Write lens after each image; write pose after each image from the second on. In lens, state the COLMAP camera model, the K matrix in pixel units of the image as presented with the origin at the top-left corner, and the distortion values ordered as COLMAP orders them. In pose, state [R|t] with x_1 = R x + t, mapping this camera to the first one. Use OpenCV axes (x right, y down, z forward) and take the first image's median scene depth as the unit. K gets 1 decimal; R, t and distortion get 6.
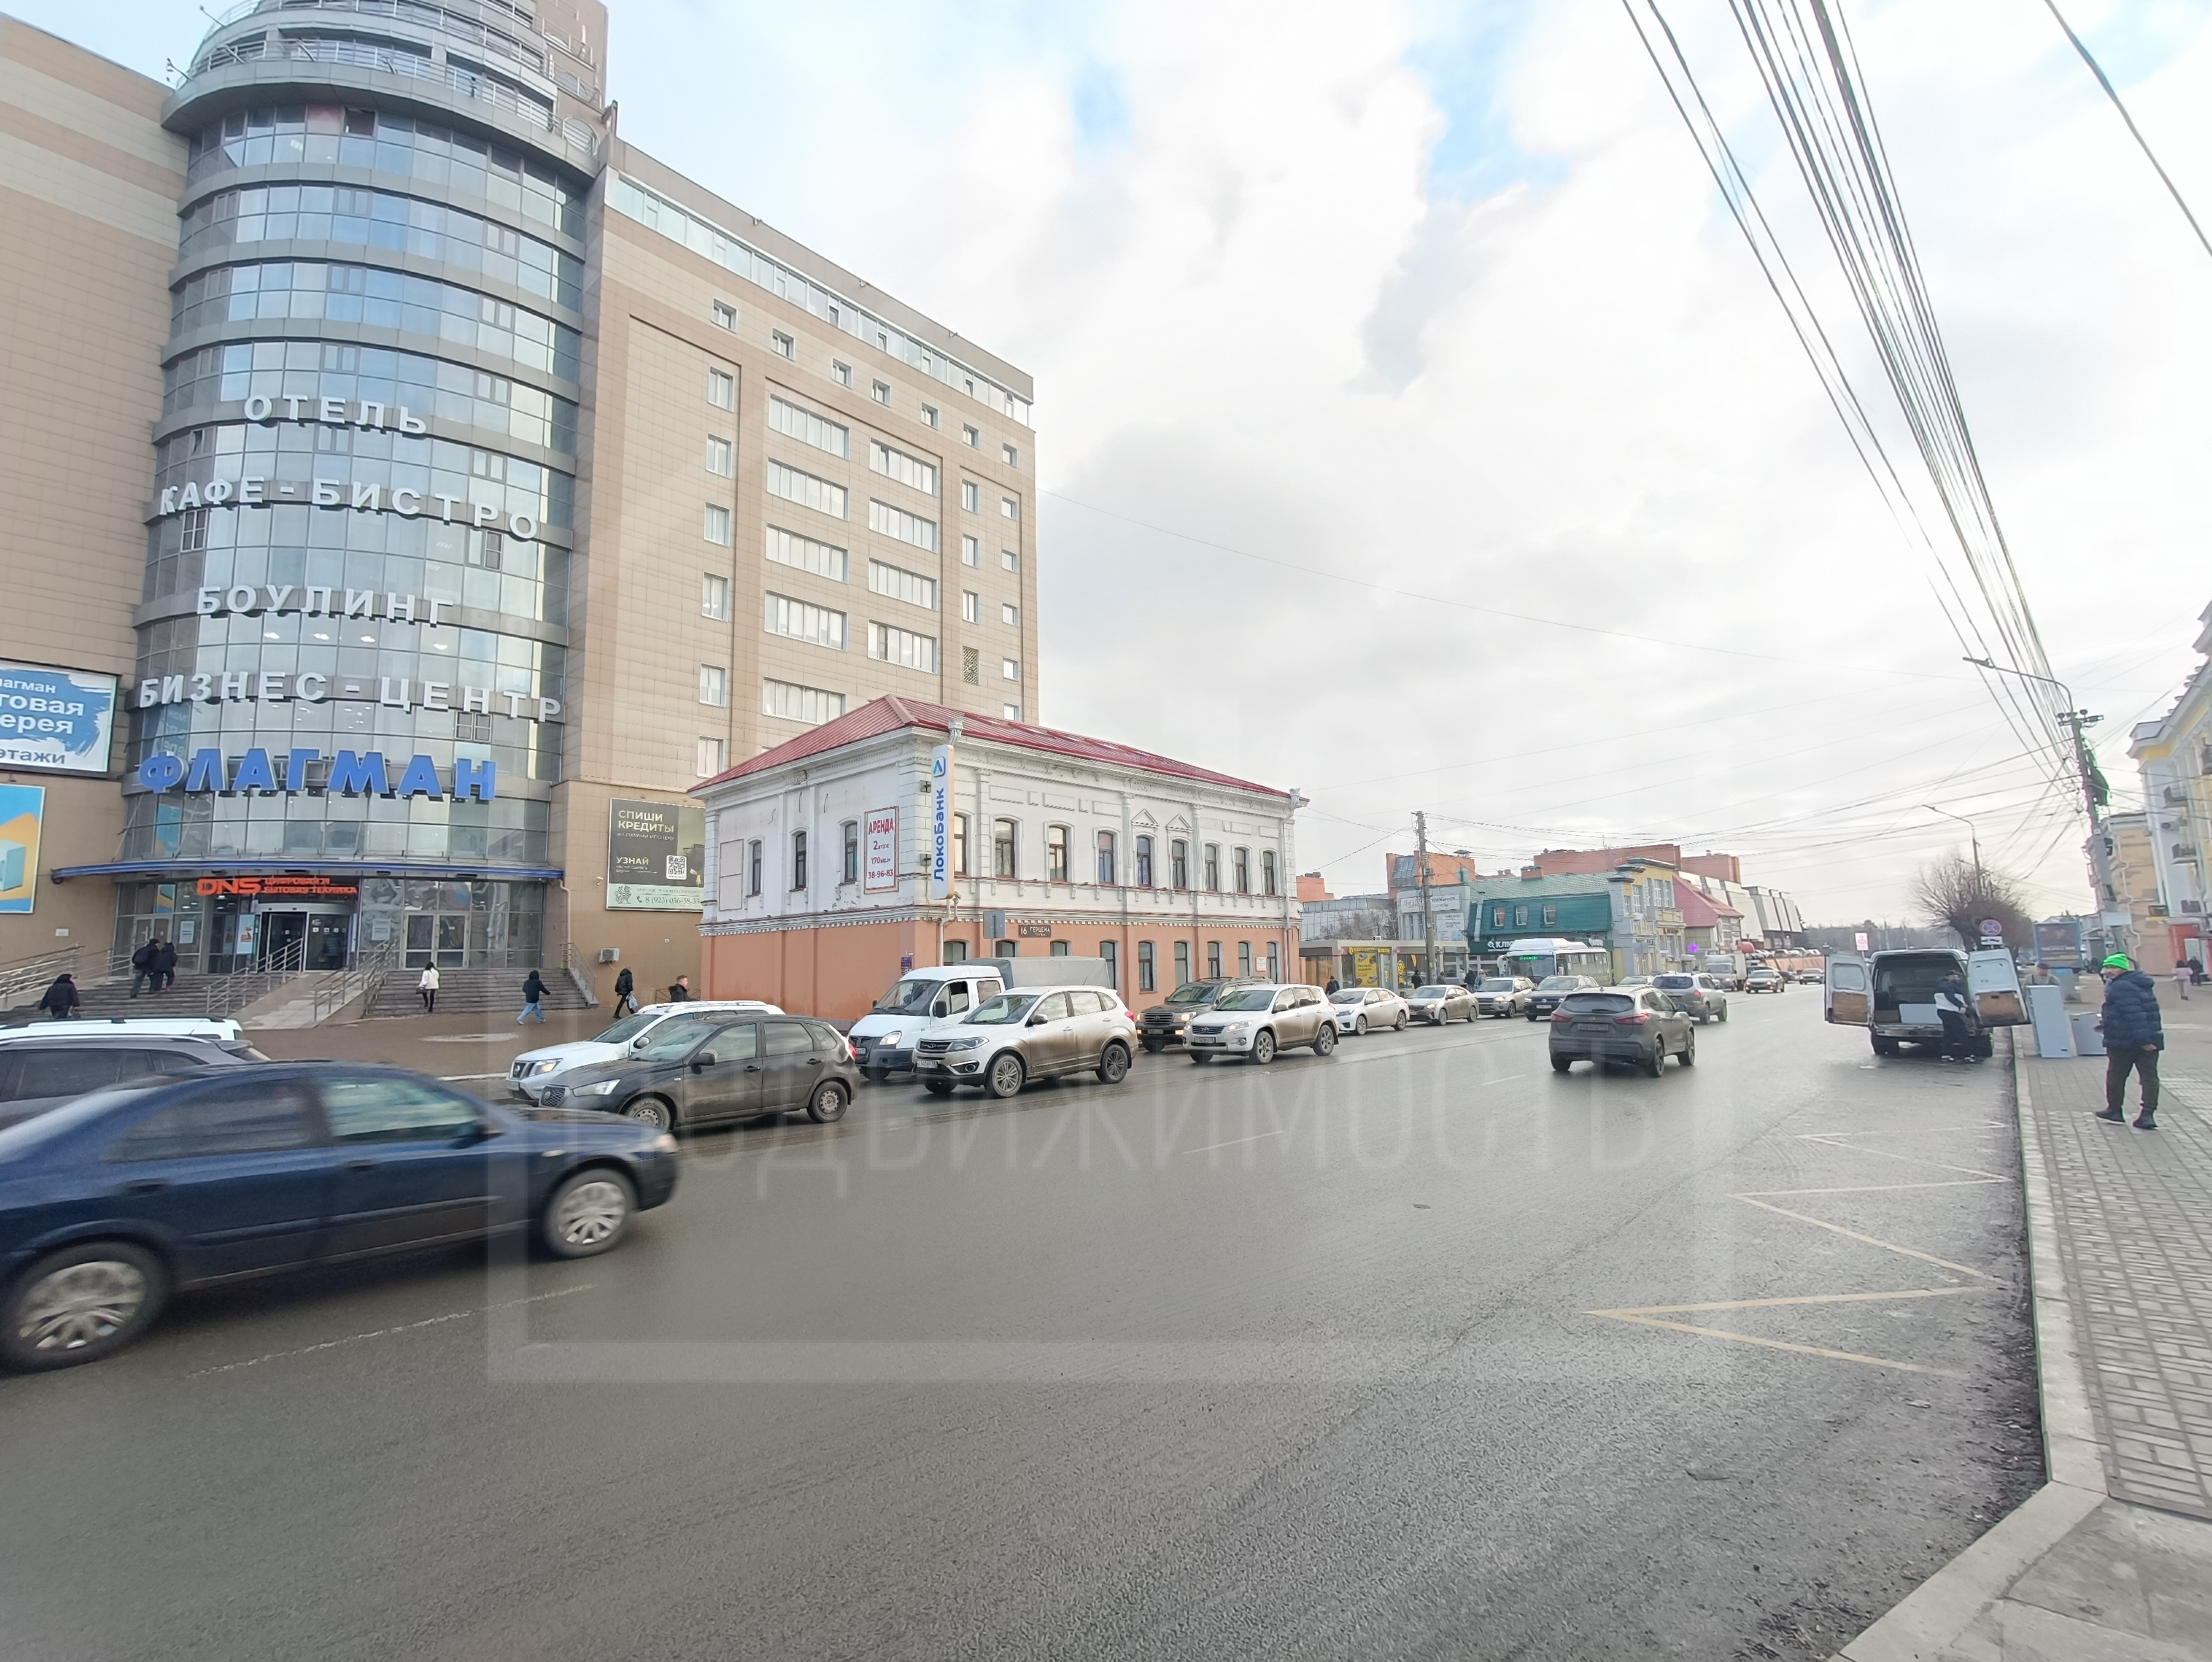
lens RADIAL K [[1026.5, 0, 1106.0], [0, 1026.5, 831.0], [0, 0, 1]] dist [-0.000344, 0.000087]
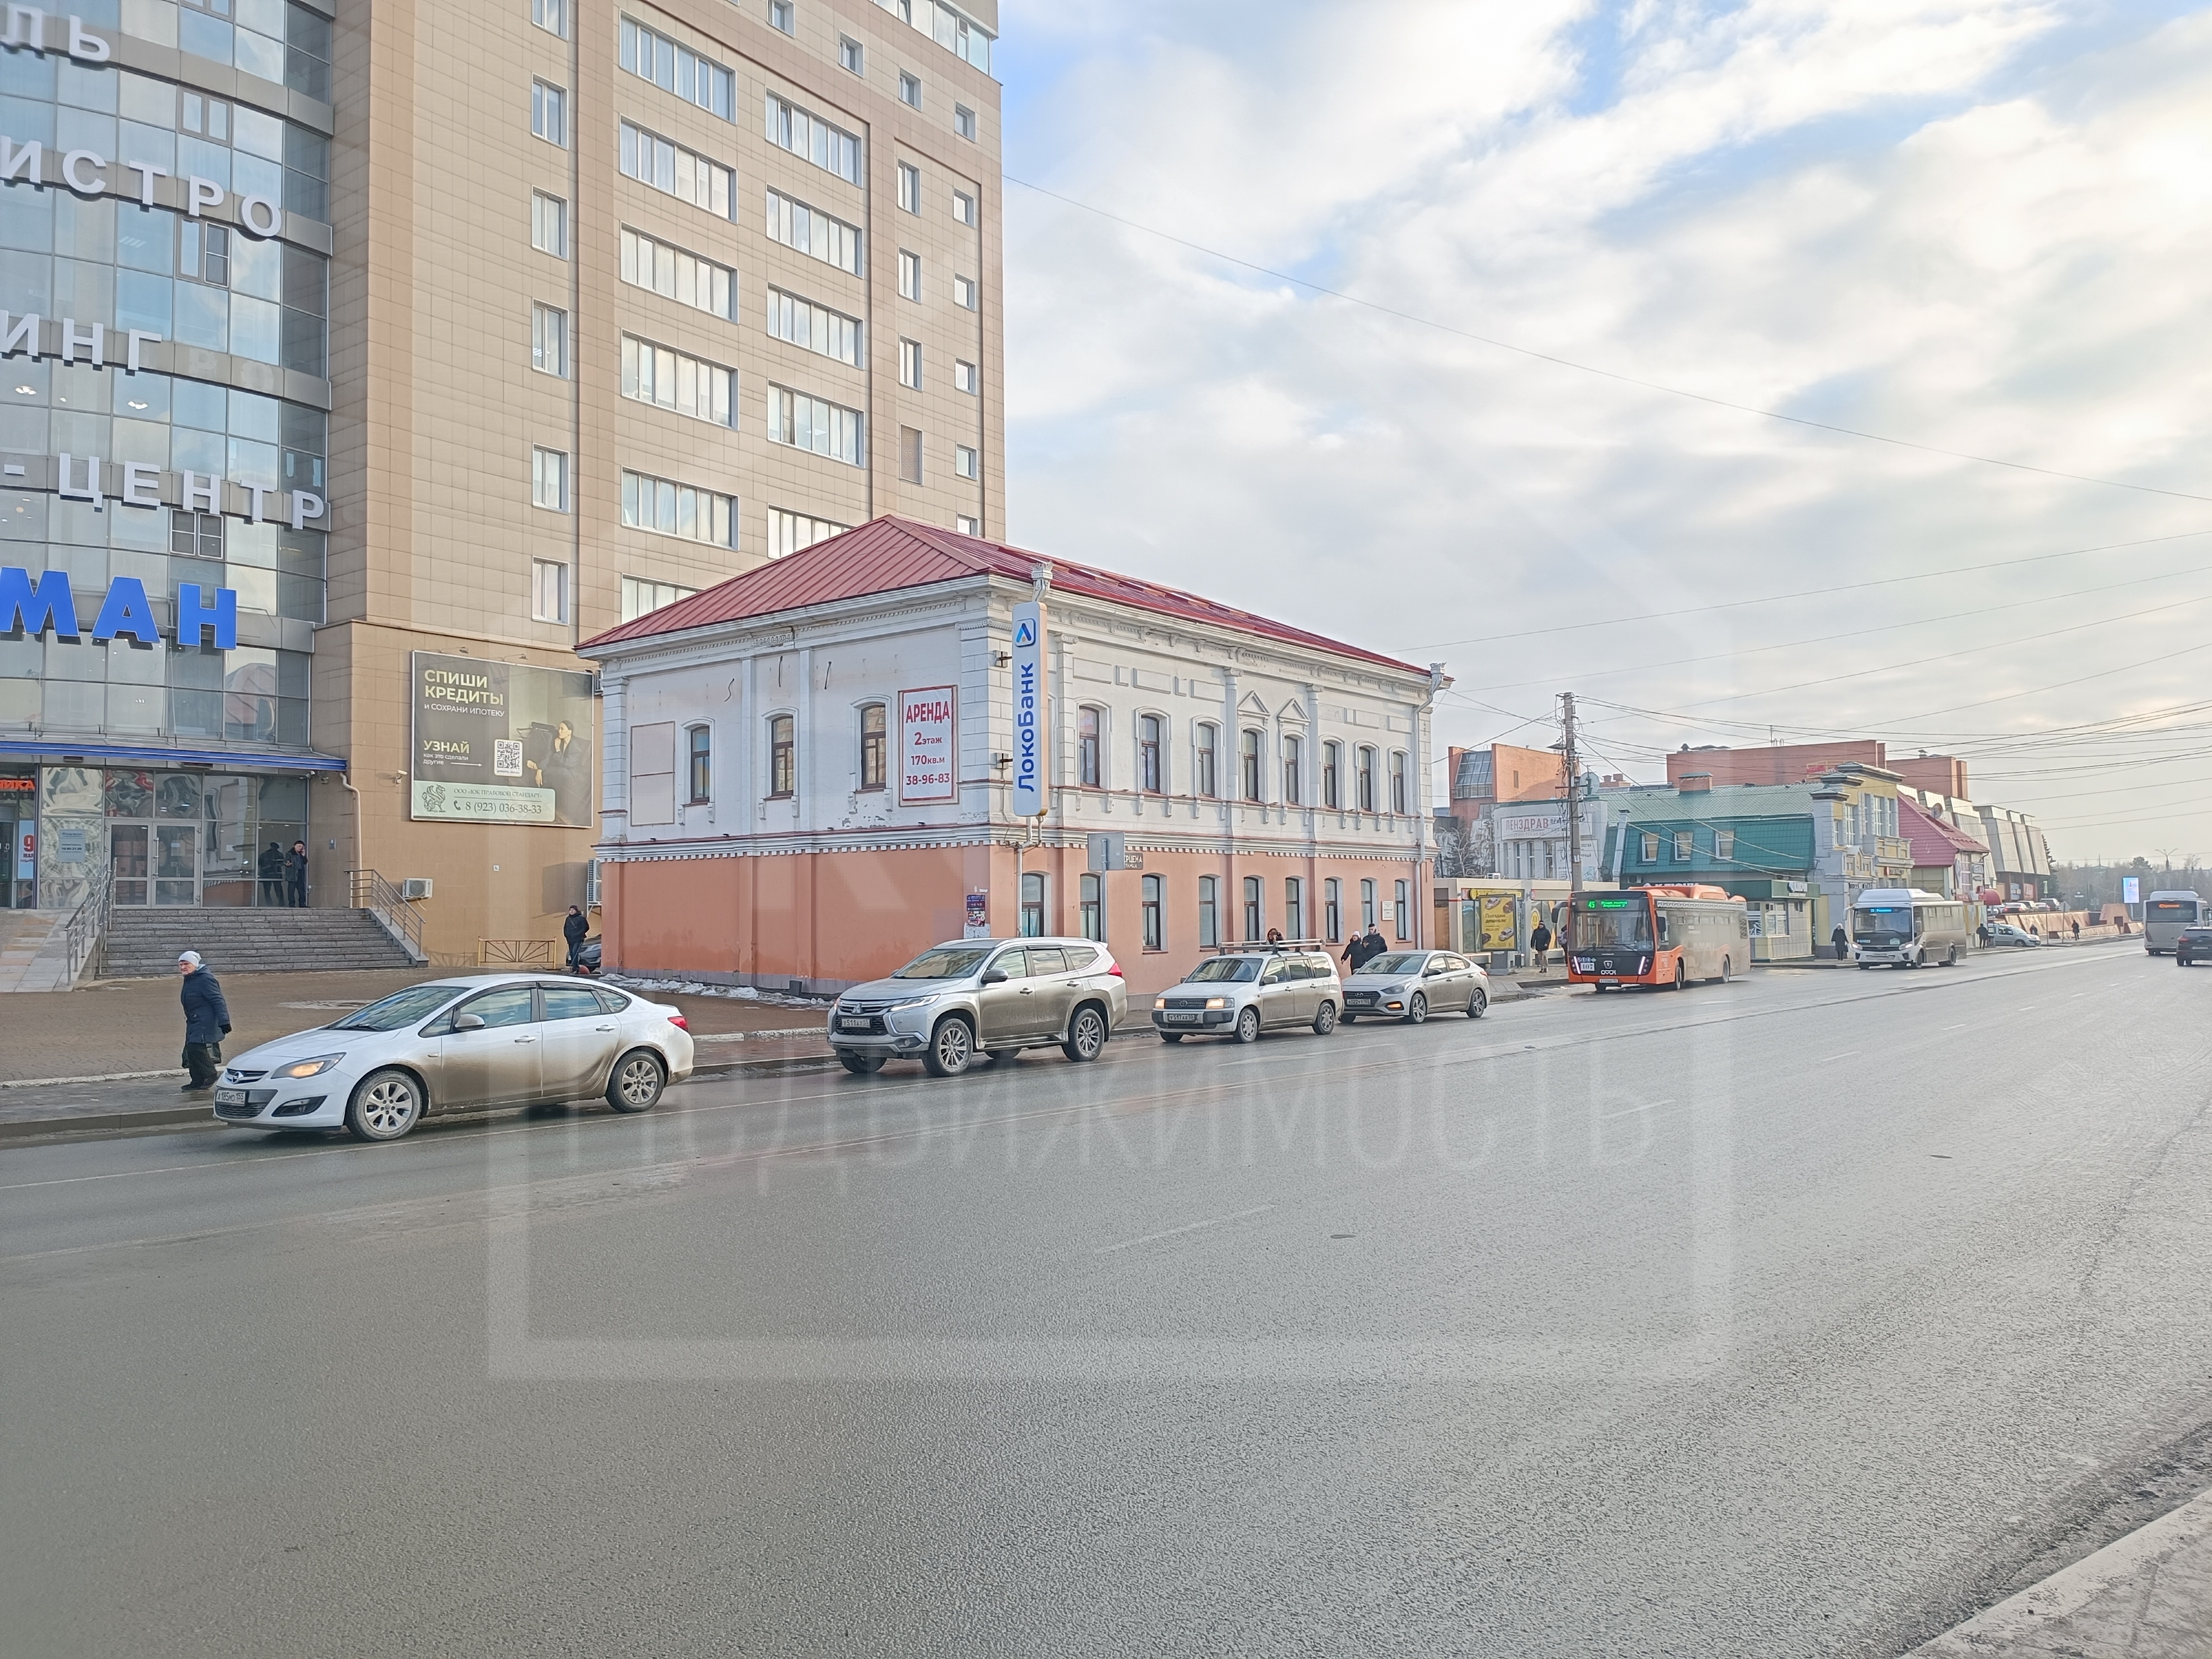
lens RADIAL K [[1637.7, 0, 1108.4], [0, 1637.7, 806.7], [0, 0, 1]] dist [0.068650, -0.052969]
pose [[0.996108, 0.016098, 0.086664, -0.133548], [-0.021728, 0.997686, 0.064420, -0.010653], [-0.085426, -0.066053, 0.994153, -0.101752]]
